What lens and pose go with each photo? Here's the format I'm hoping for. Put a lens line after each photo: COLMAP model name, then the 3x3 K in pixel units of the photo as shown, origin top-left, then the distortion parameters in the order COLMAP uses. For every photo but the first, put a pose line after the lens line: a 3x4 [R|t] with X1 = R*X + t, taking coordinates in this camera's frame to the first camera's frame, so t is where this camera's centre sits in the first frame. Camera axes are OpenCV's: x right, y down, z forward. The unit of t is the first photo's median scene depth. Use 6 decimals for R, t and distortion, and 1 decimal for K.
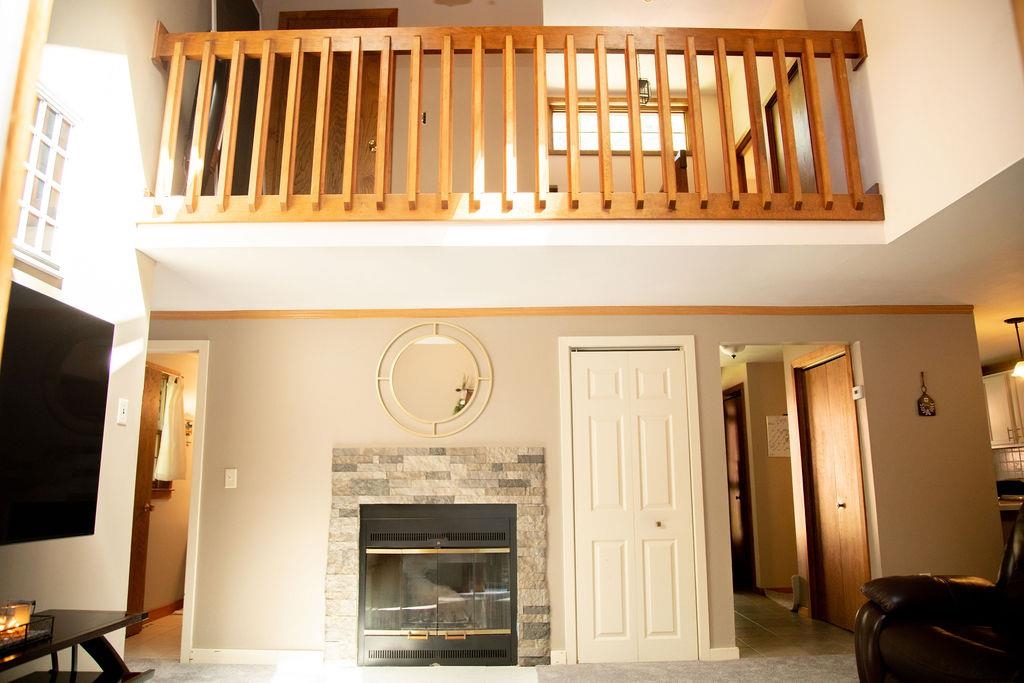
lens RADIAL K [[700.7, 0, 512.0], [0, 700.7, 341.5], [0, 0, 1]] dist [-0.104326, -0.001667]
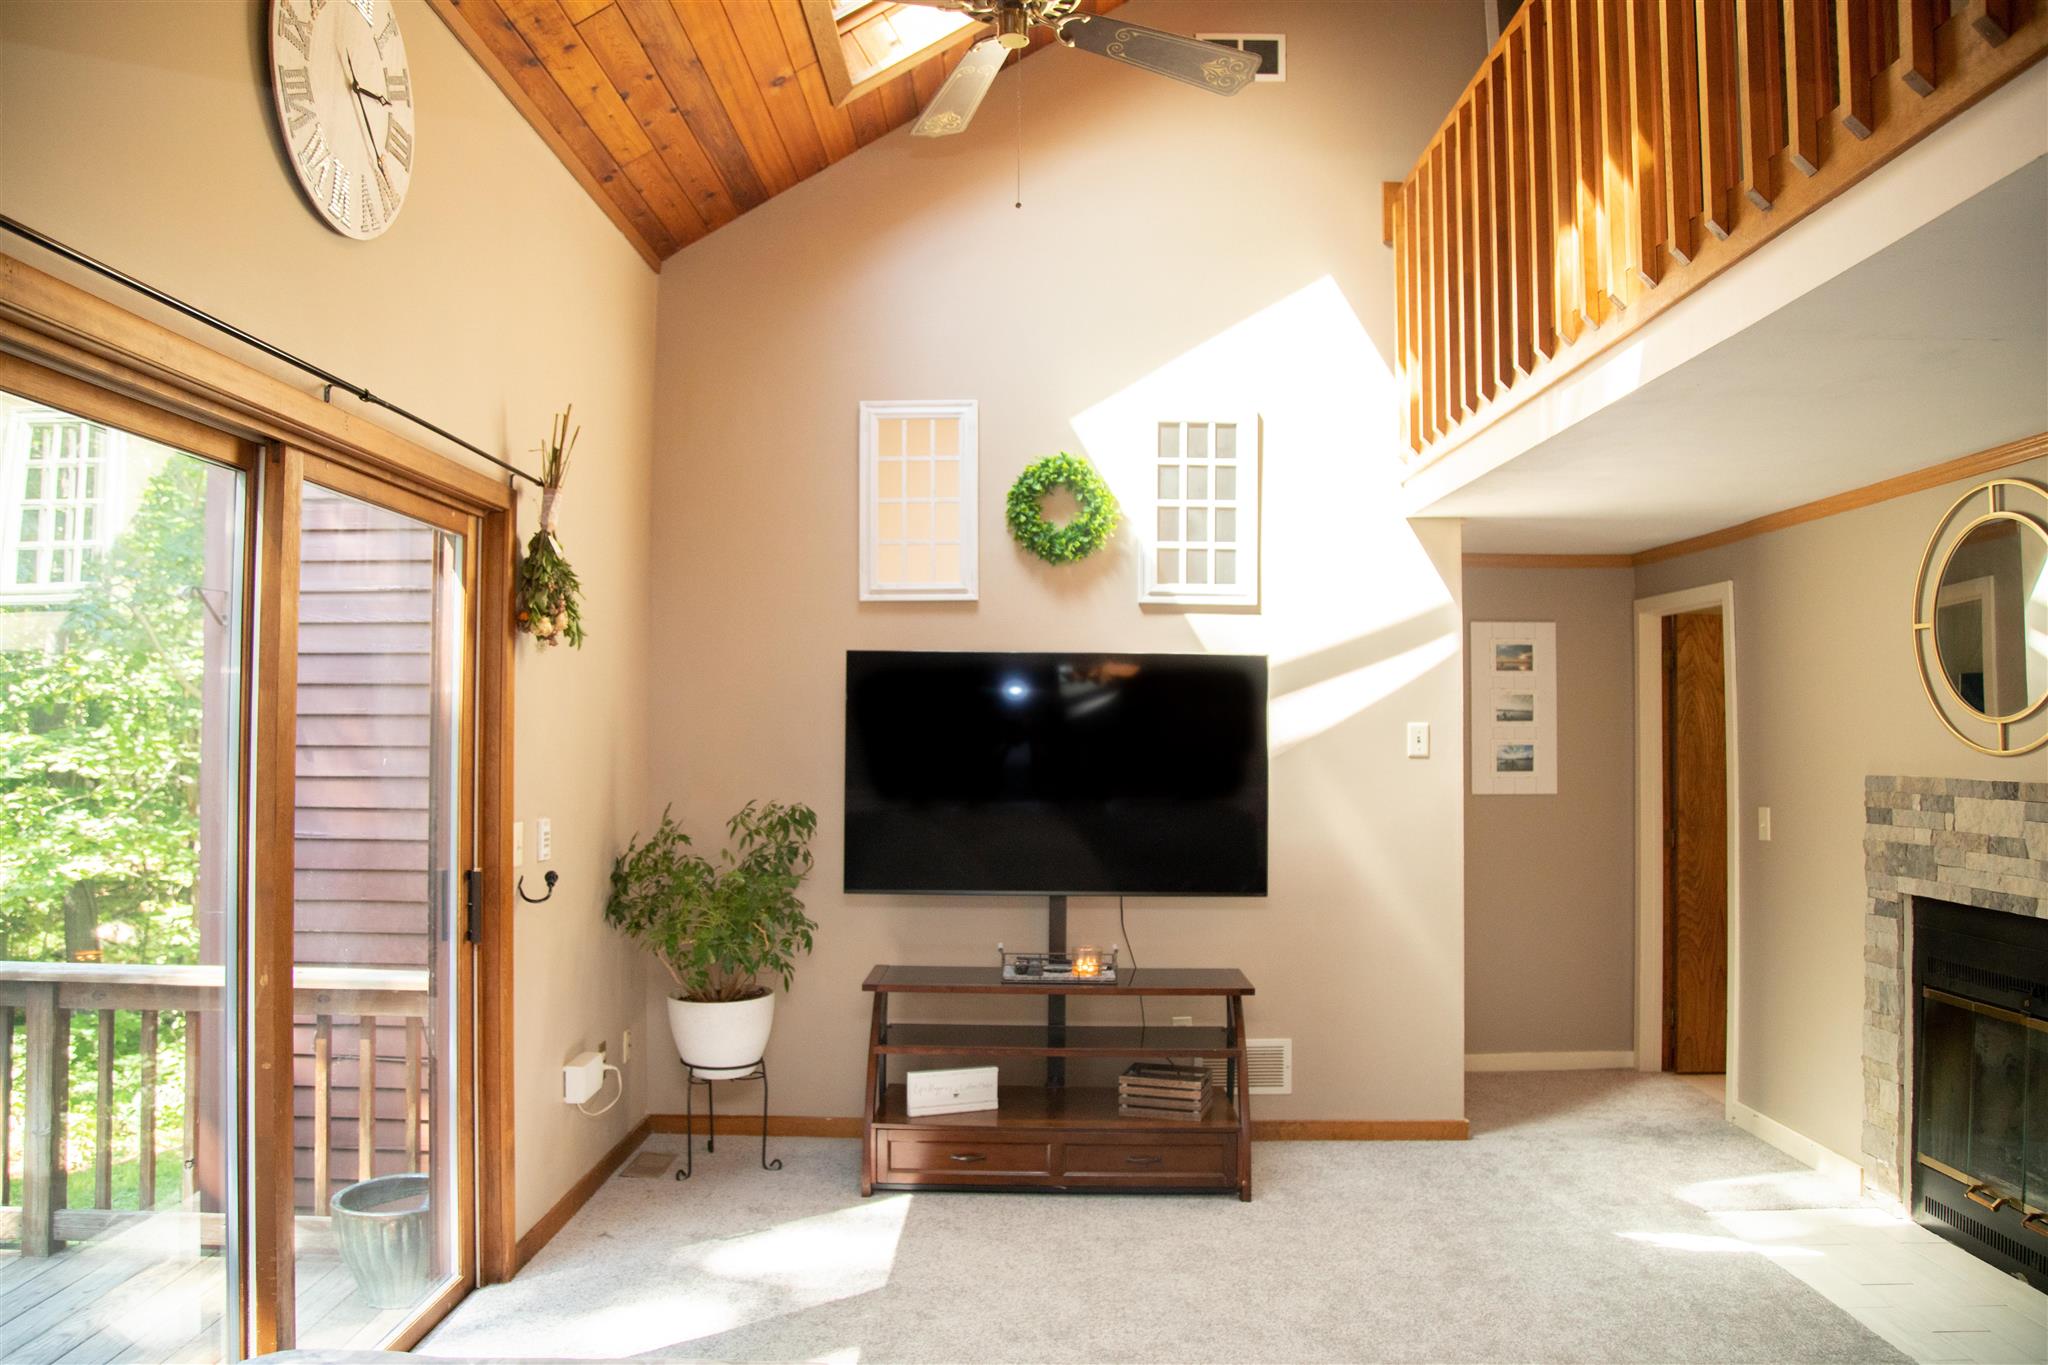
lens RADIAL K [[1401.4, 0, 1024.0], [0, 1401.4, 682.5], [0, 0, 1]] dist [-0.104326, -0.001667]
pose [[-0.022720, -0.027116, -0.999374, 0.715862], [0.191179, 0.981067, -0.030965, 0.004242], [0.981292, -0.191763, -0.017106, 0.446942]]
